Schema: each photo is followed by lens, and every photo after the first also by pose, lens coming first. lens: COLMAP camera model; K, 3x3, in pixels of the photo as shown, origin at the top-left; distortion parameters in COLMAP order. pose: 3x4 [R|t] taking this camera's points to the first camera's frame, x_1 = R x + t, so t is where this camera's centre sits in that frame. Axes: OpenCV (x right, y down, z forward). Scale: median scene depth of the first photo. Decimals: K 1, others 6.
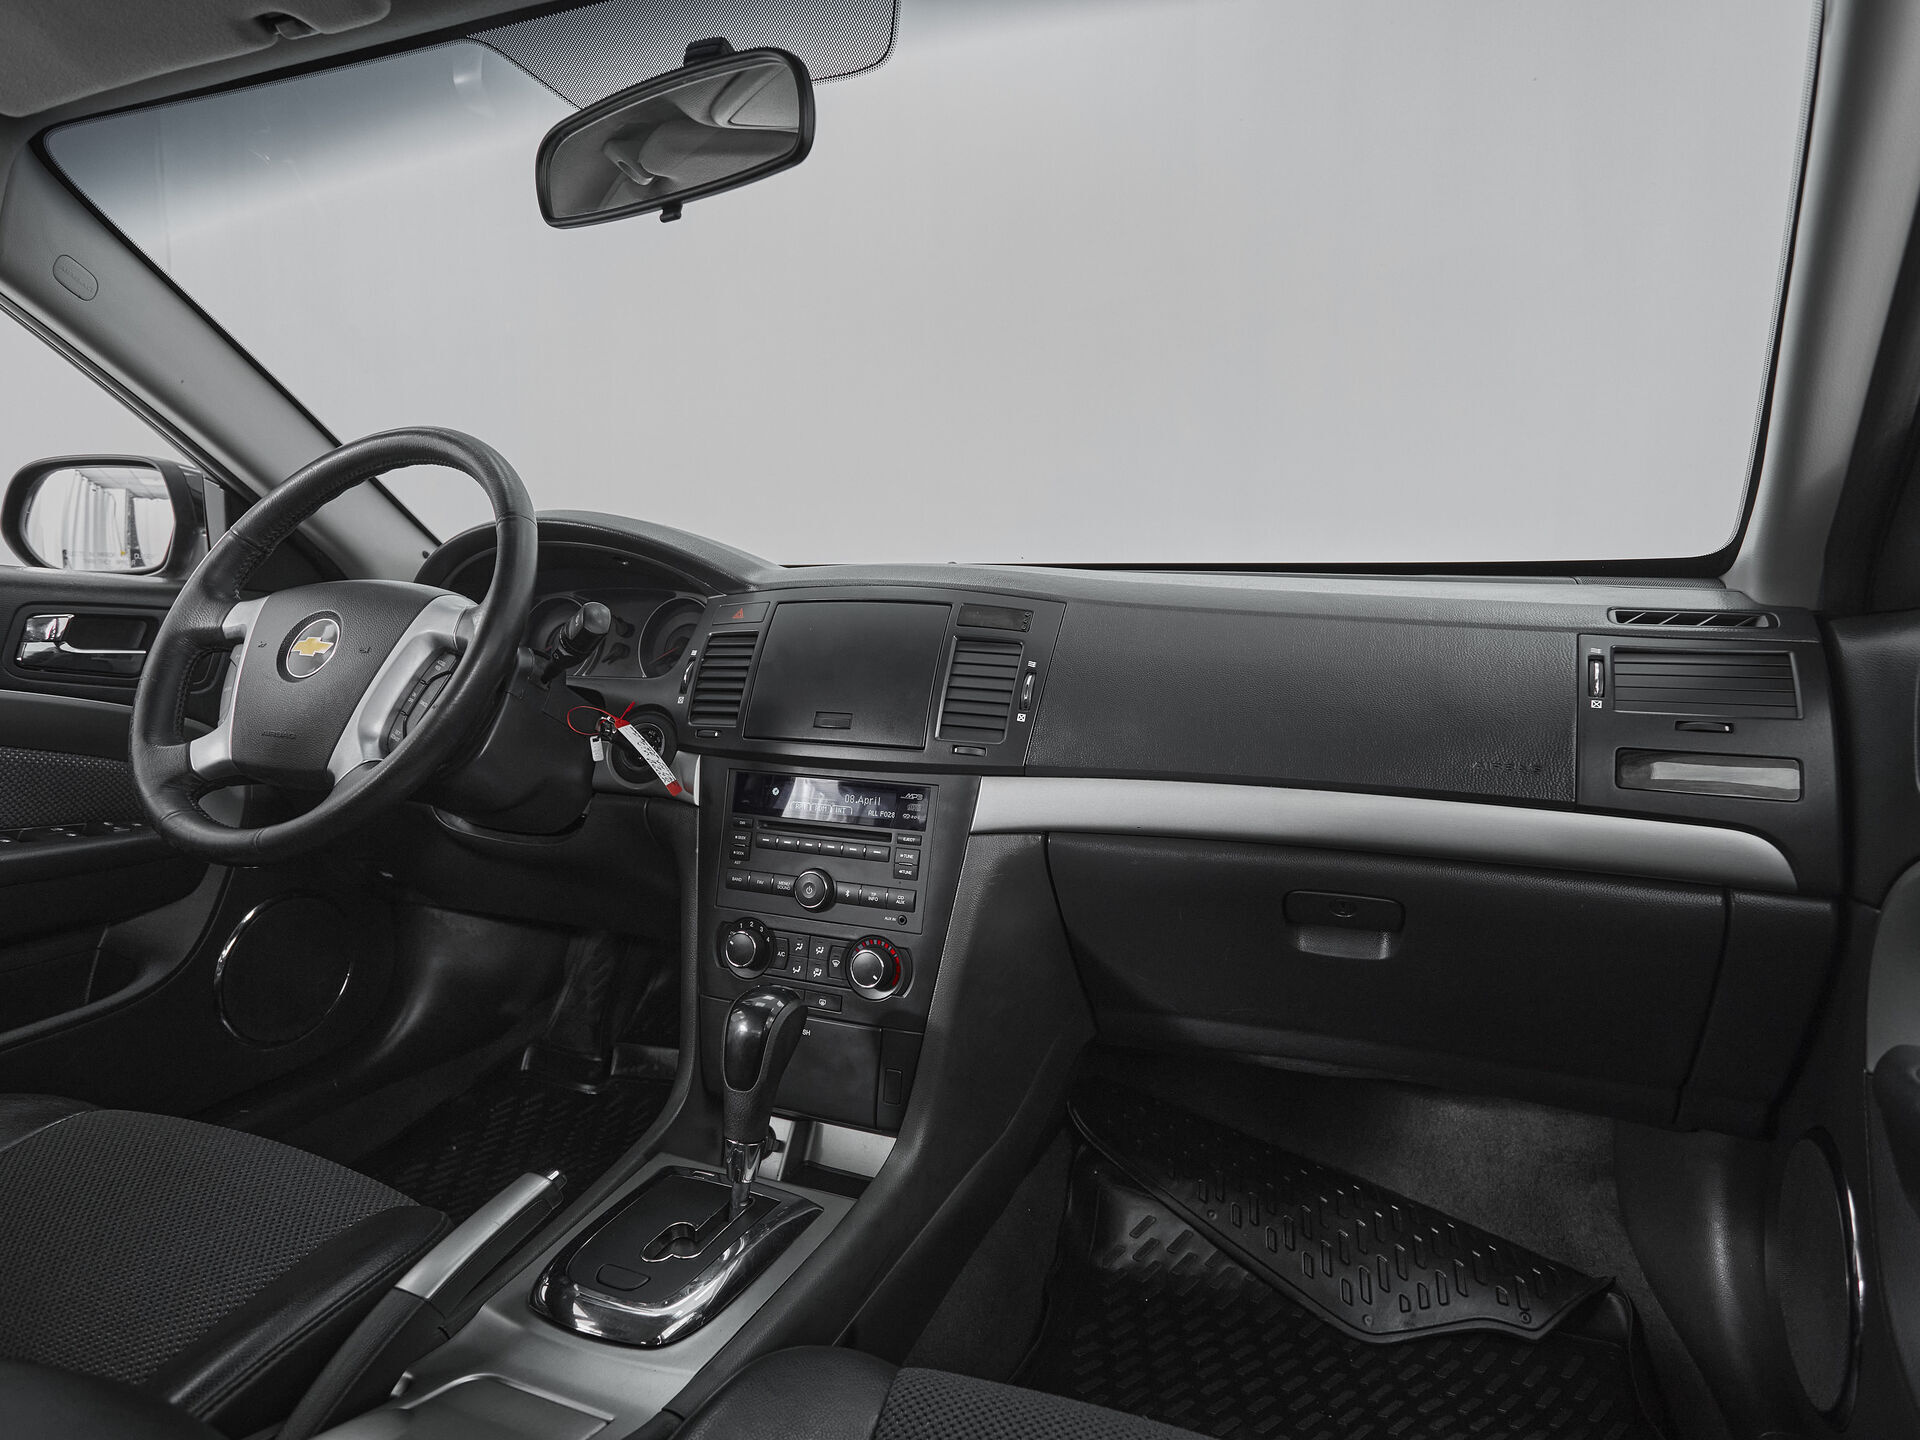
lens RADIAL K [[1027.5, 0, 960.0], [0, 1027.5, 720.0], [0, 0, 1]] dist [0.000005, 0.000212]
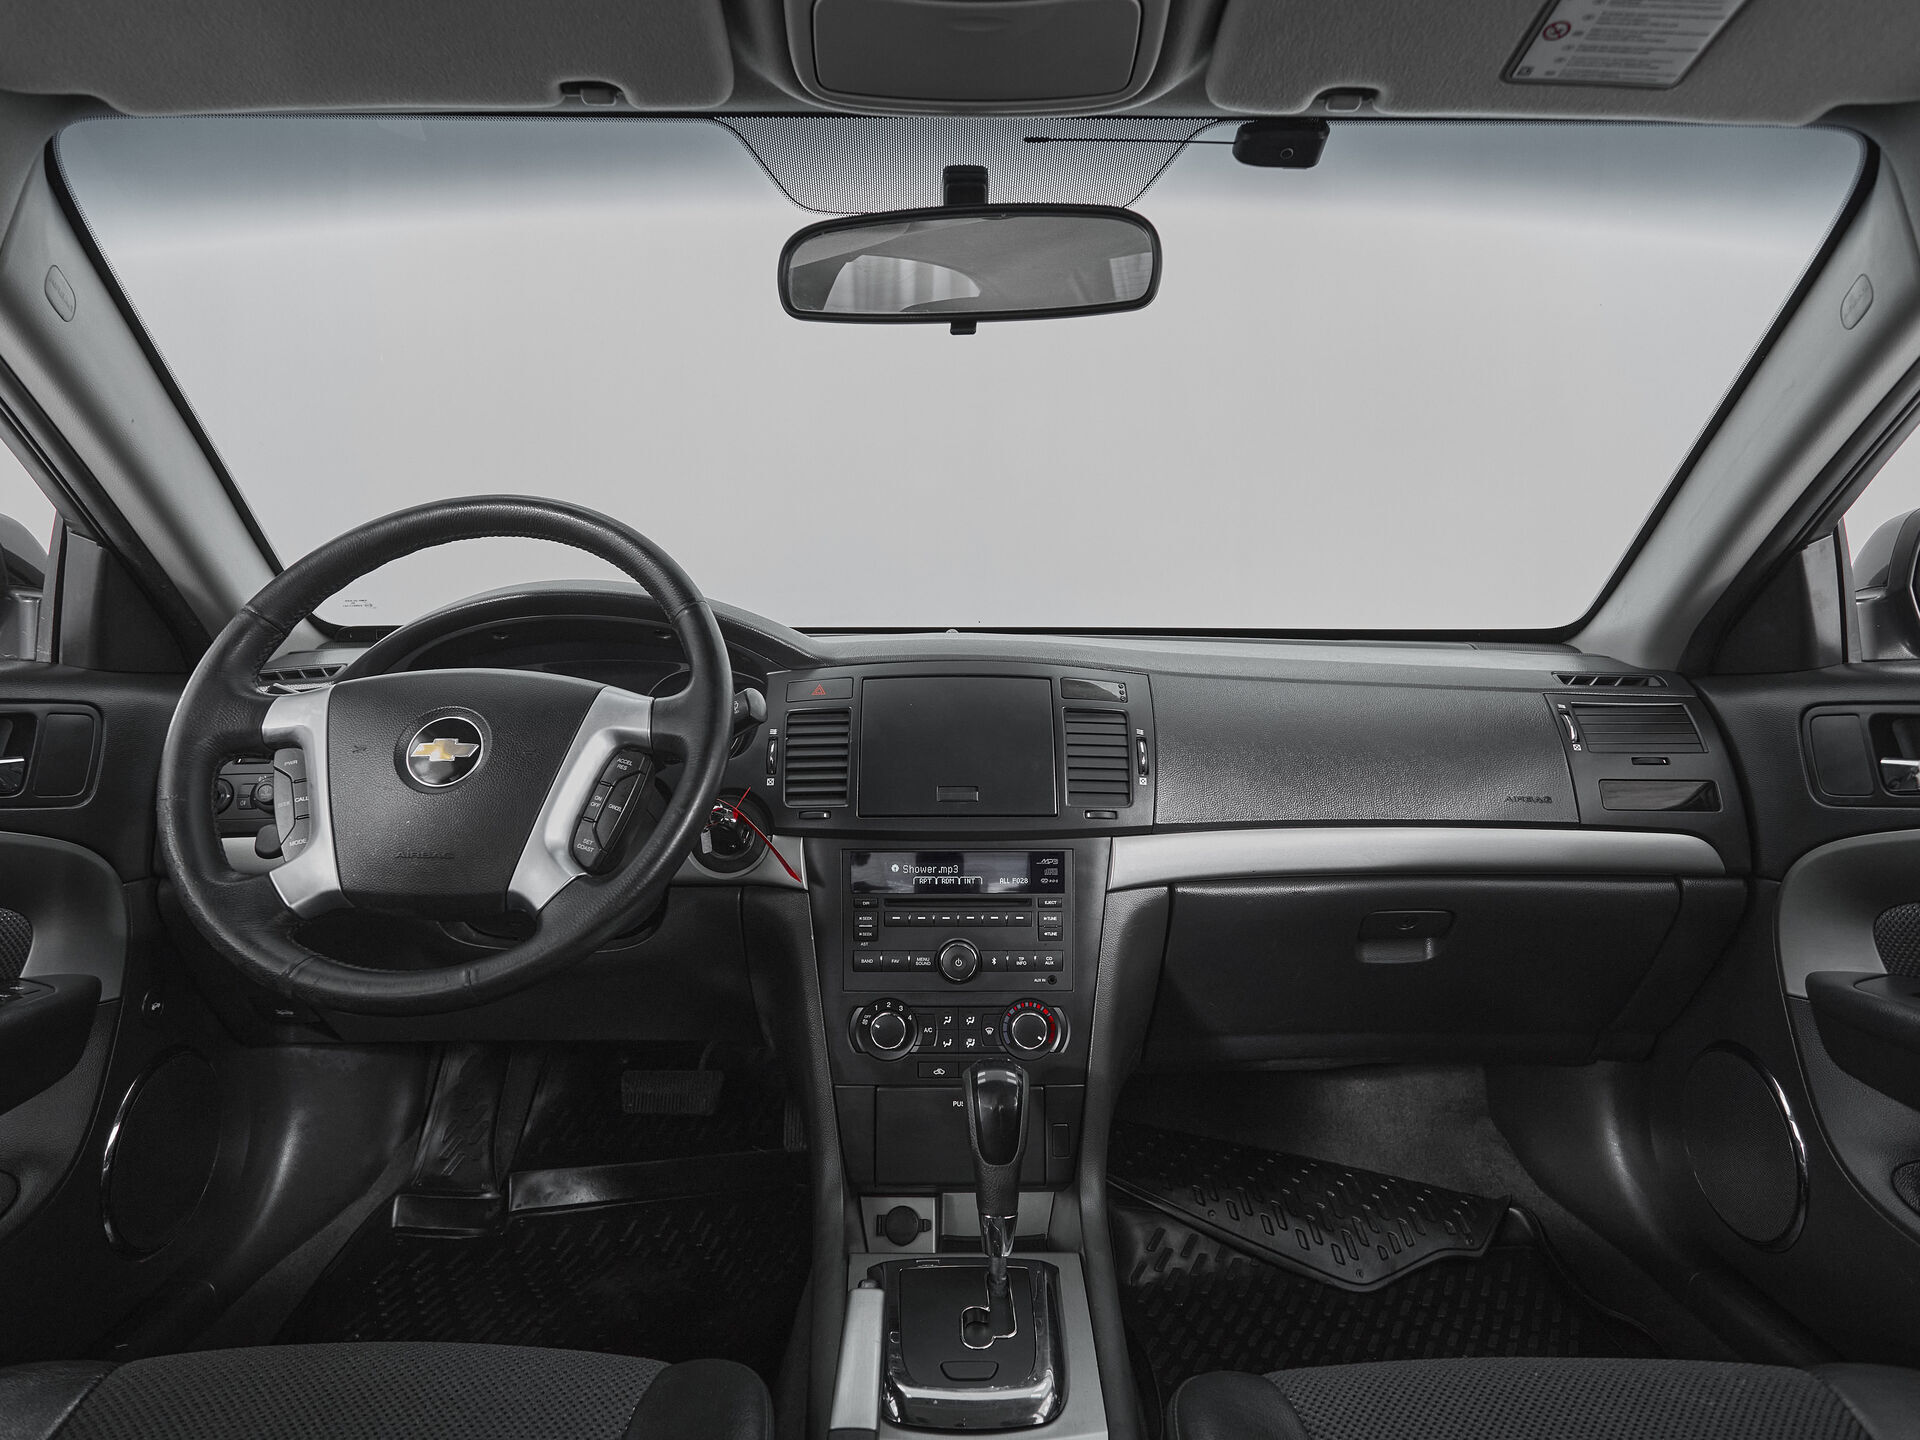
lens RADIAL K [[1075.7, 0, 934.1], [0, 1075.7, 707.4], [0, 0, 1]] dist [0.001458, -0.000034]
pose [[0.928472, -0.035732, 0.369680, -0.554652], [0.051582, 0.998121, -0.033075, -0.052929], [-0.367803, 0.049778, 0.928570, 0.005212]]
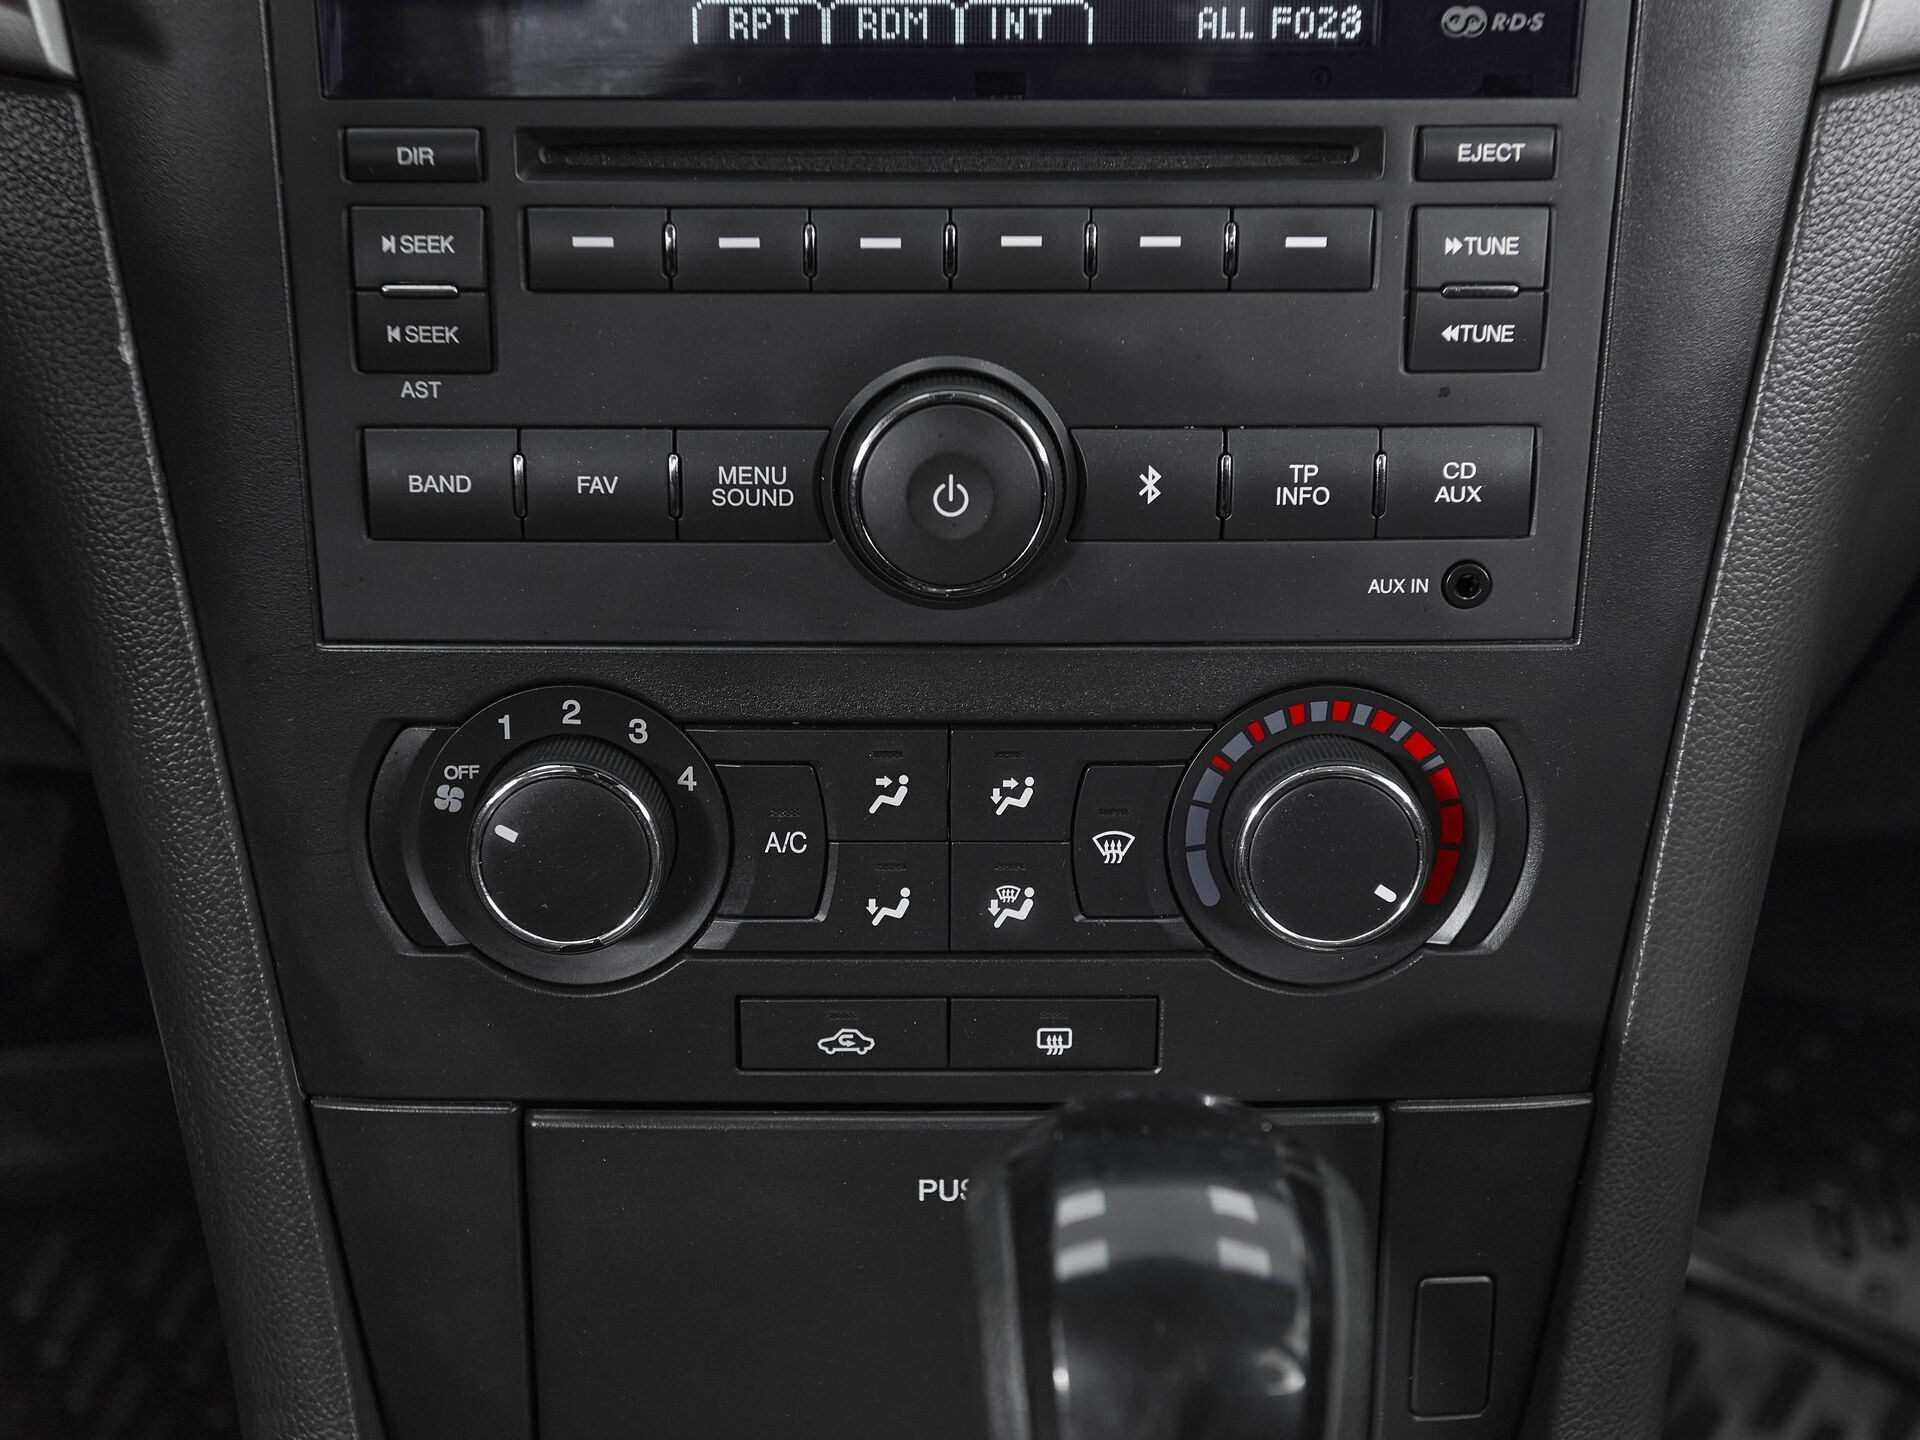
lens RADIAL K [[2442.5, 0, 914.7], [0, 2442.5, 721.2], [0, 0, 1]] dist [0.023296, 0.032514]
pose [[0.929663, -0.174185, 0.324632, -0.297667], [0.051948, 0.934344, 0.352567, 0.051554], [-0.364730, -0.310904, 0.877673, 0.615617]]
